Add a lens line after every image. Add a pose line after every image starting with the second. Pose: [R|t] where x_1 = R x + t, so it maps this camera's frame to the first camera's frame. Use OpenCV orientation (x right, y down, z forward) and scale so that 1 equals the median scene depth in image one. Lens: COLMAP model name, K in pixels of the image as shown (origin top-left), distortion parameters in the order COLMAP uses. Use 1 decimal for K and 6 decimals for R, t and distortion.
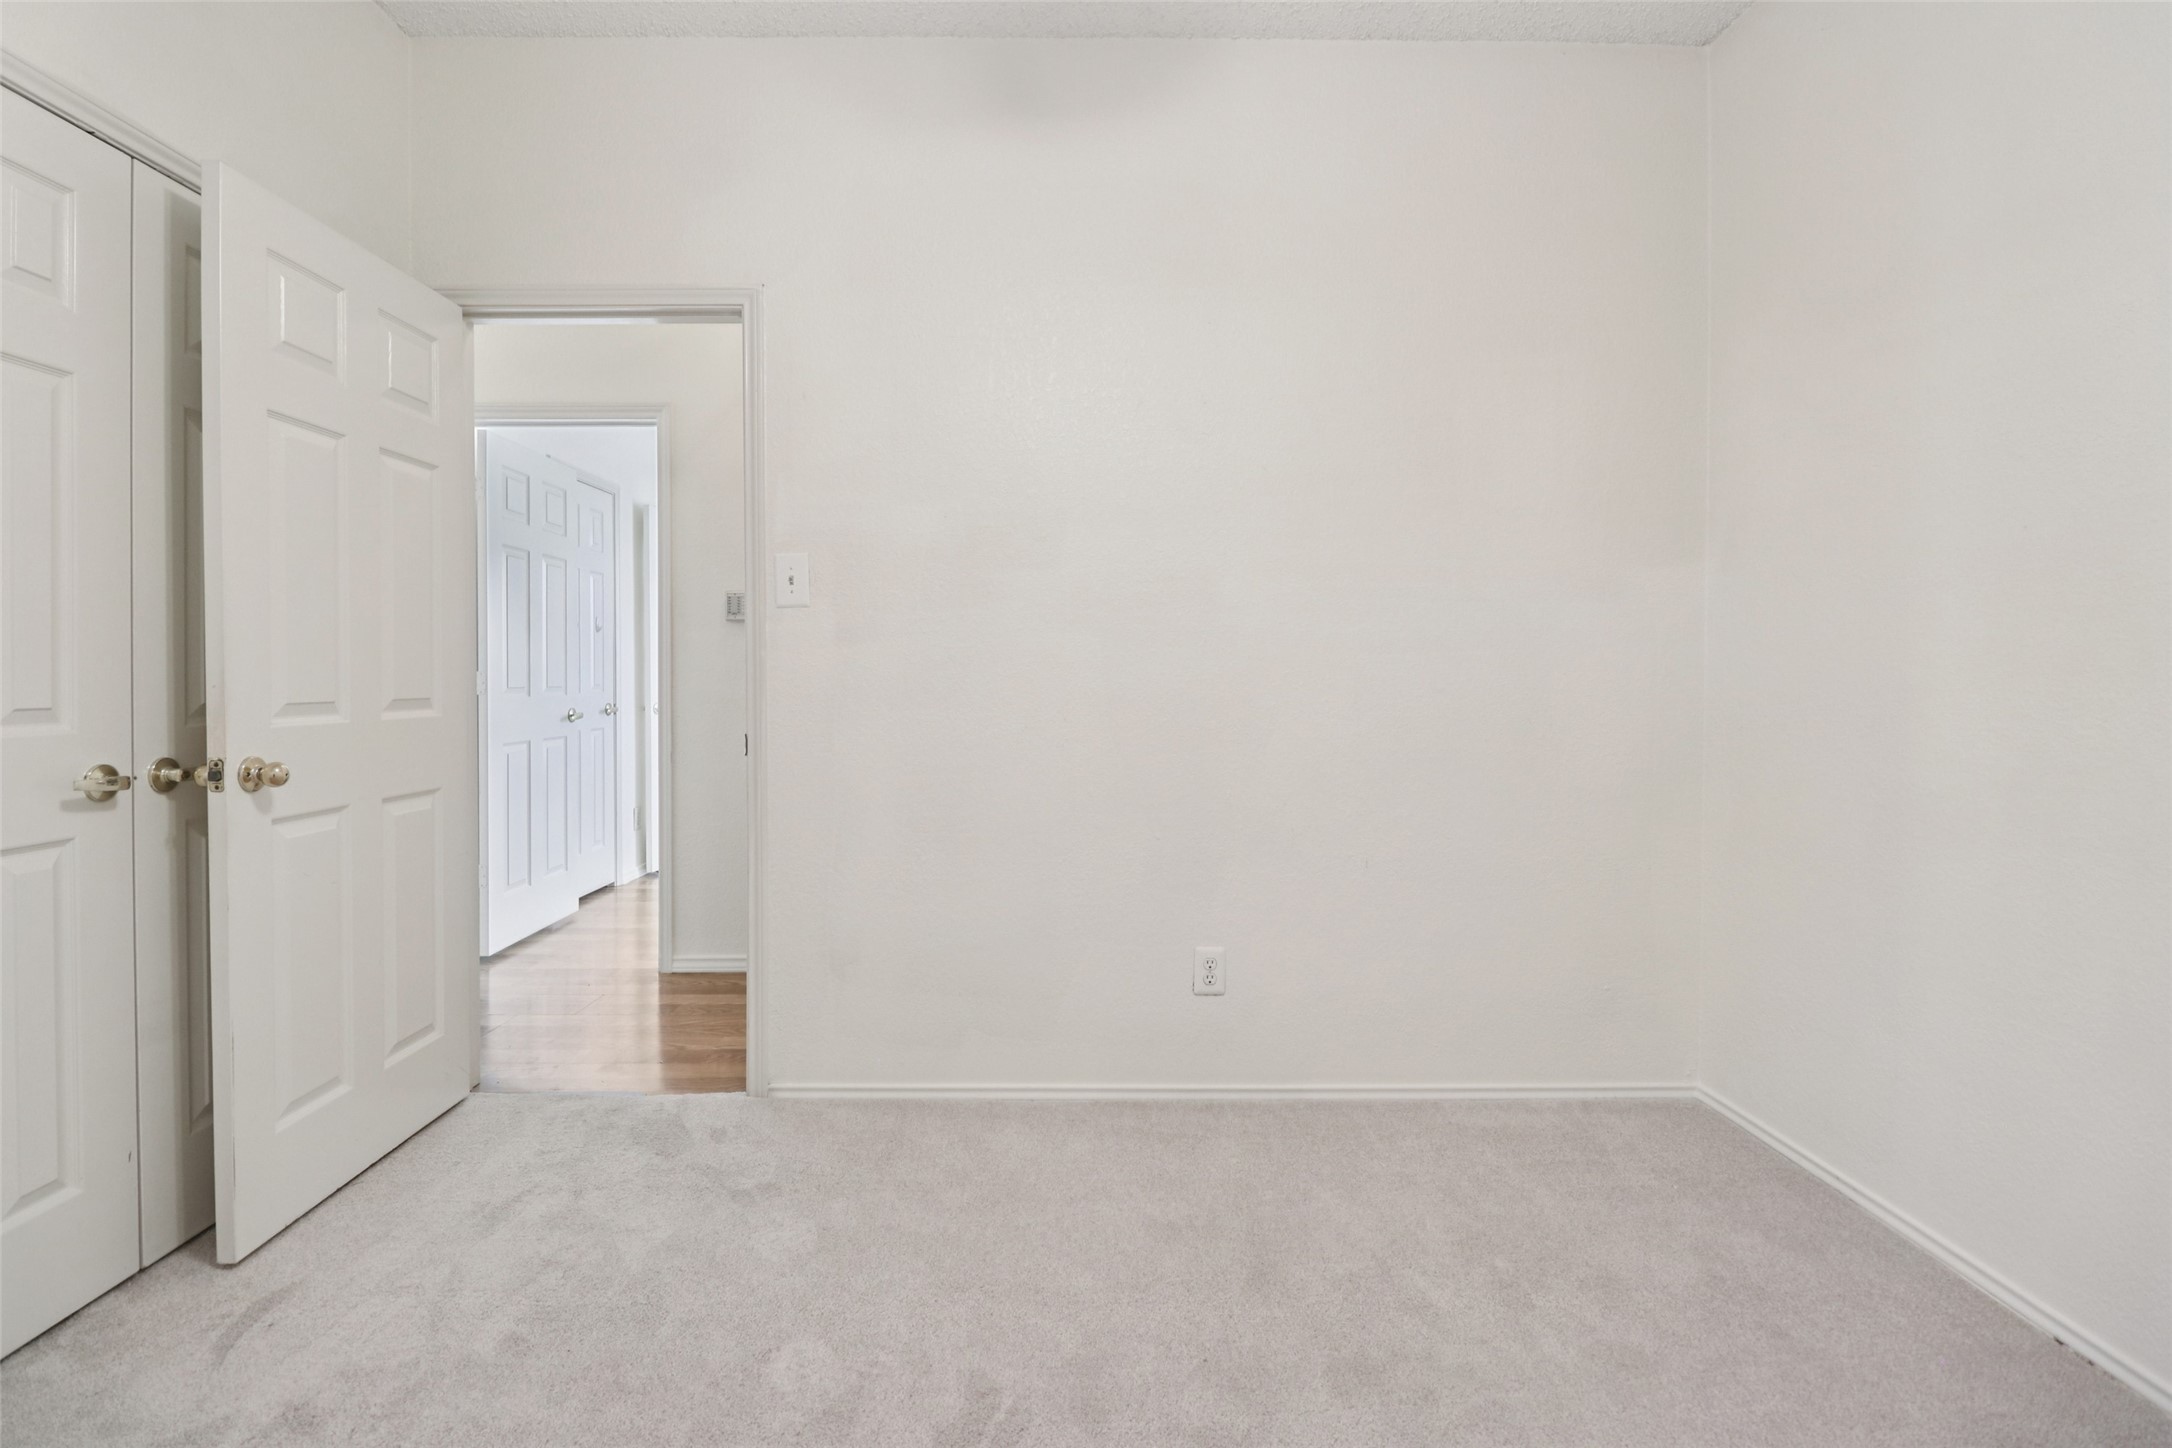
lens RADIAL K [[1003.5, 0, 1084.4], [0, 1003.5, 679.4], [0, 0, 1]] dist [0.000467, -0.006284]
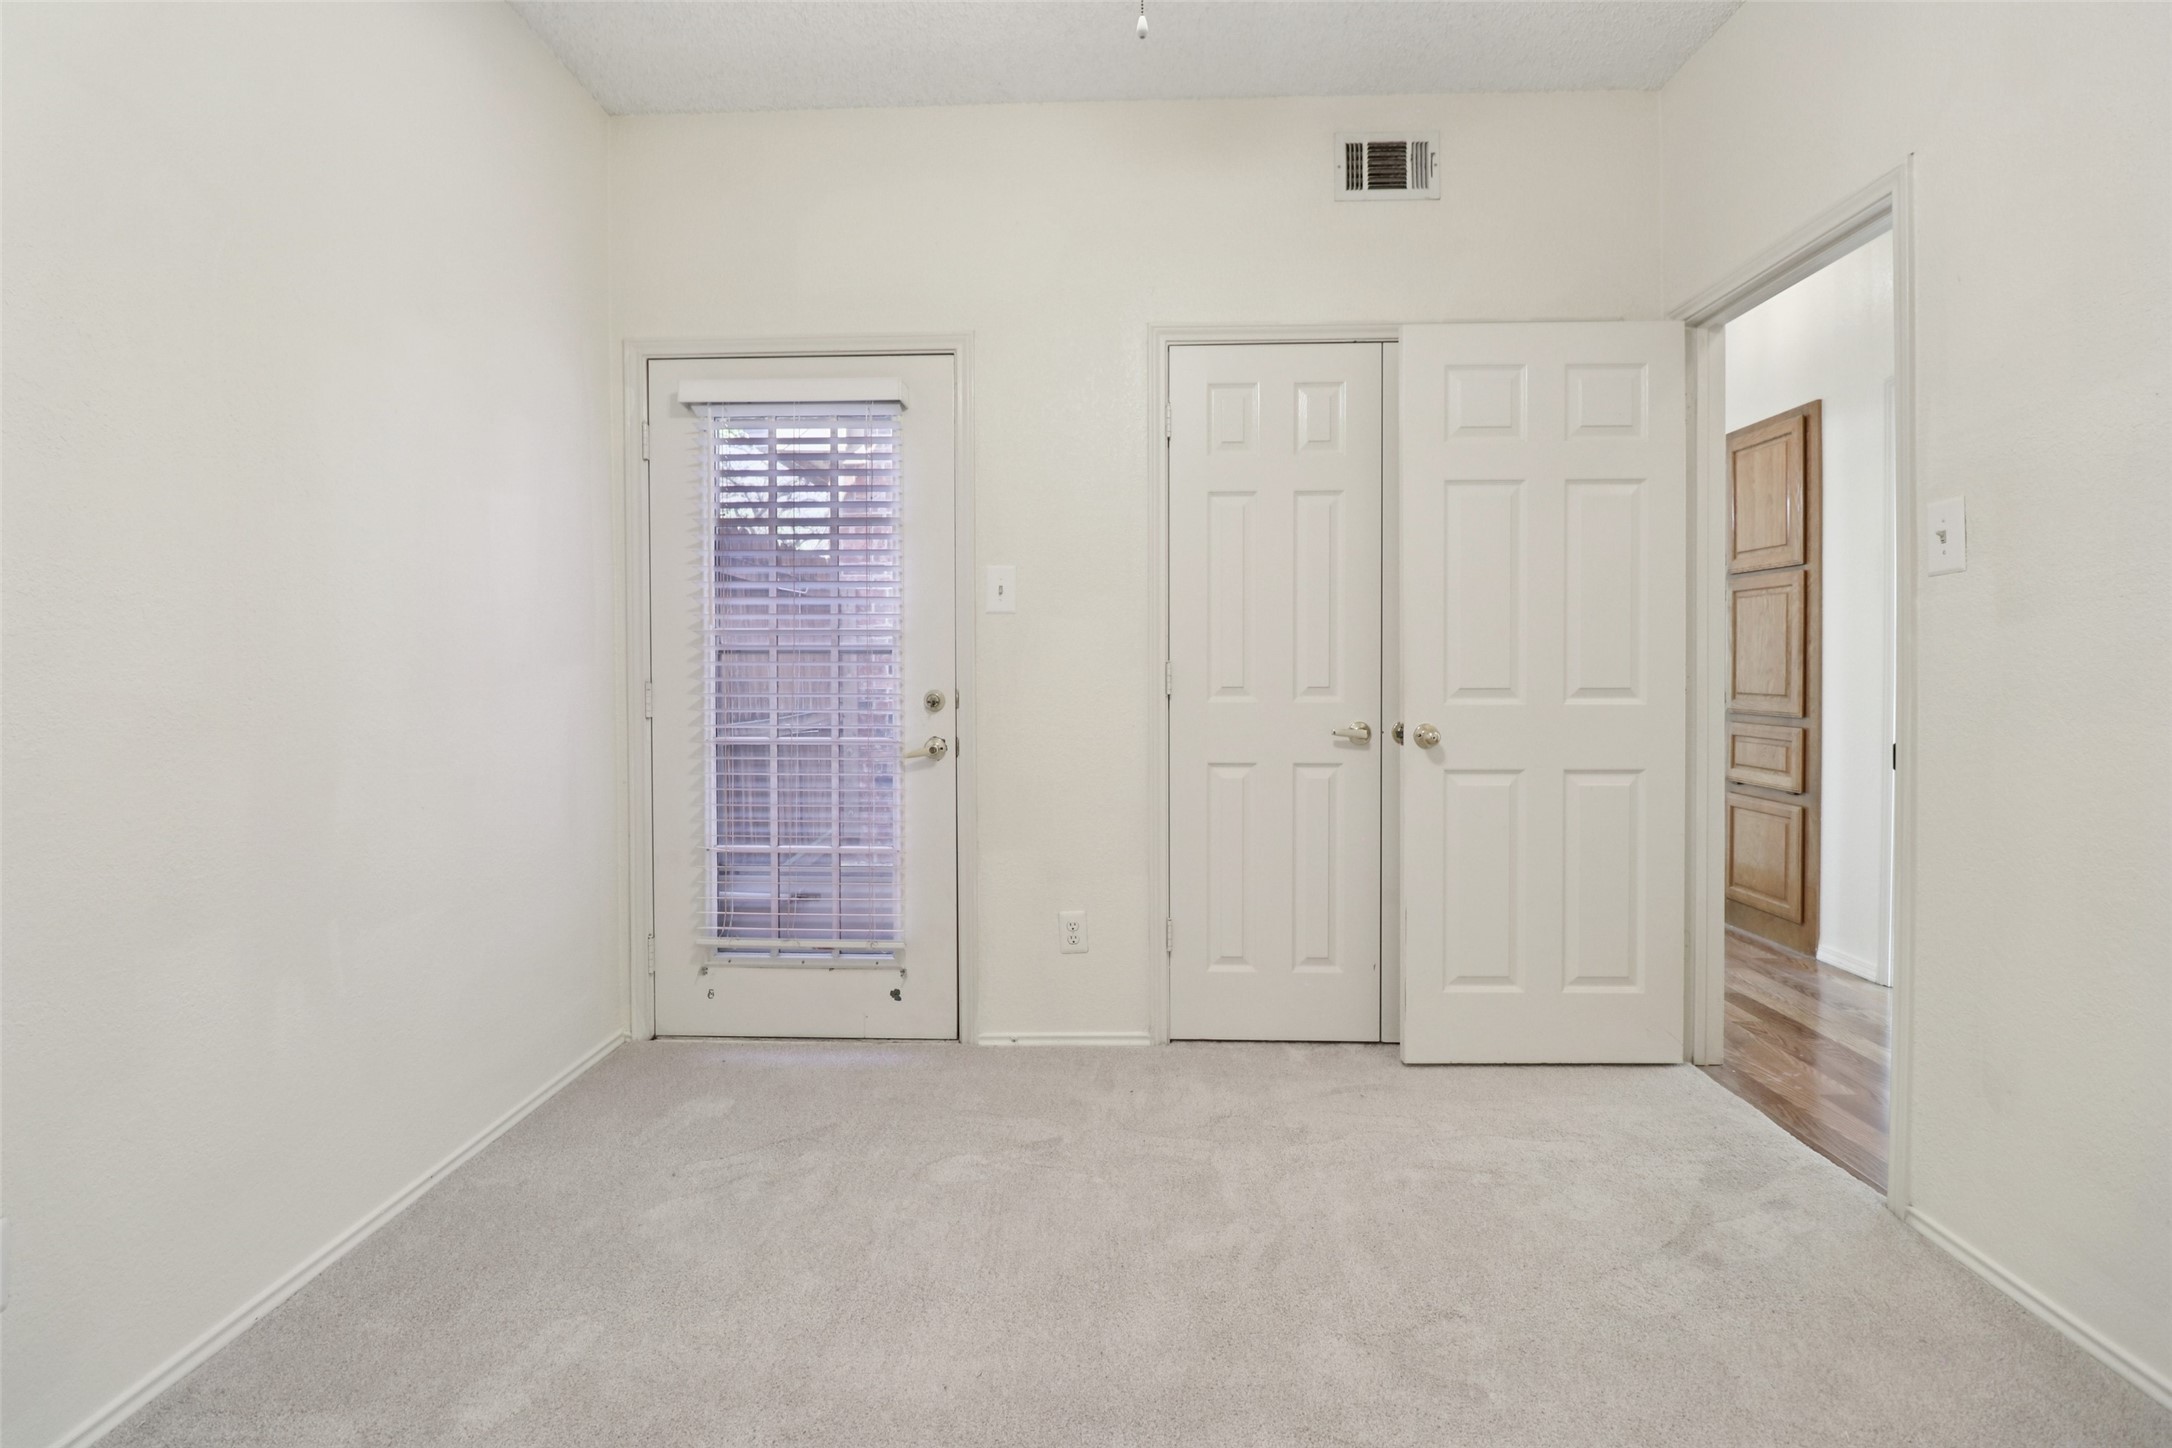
lens RADIAL K [[1003.5, 0, 1084.4], [0, 1003.5, 679.4], [0, 0, 1]] dist [0.000467, -0.006284]
pose [[-0.038465, 0.008688, -0.999222, 0.620591], [-0.004171, 0.999952, 0.008855, 0.001878], [0.999251, 0.004508, -0.038427, 0.544341]]
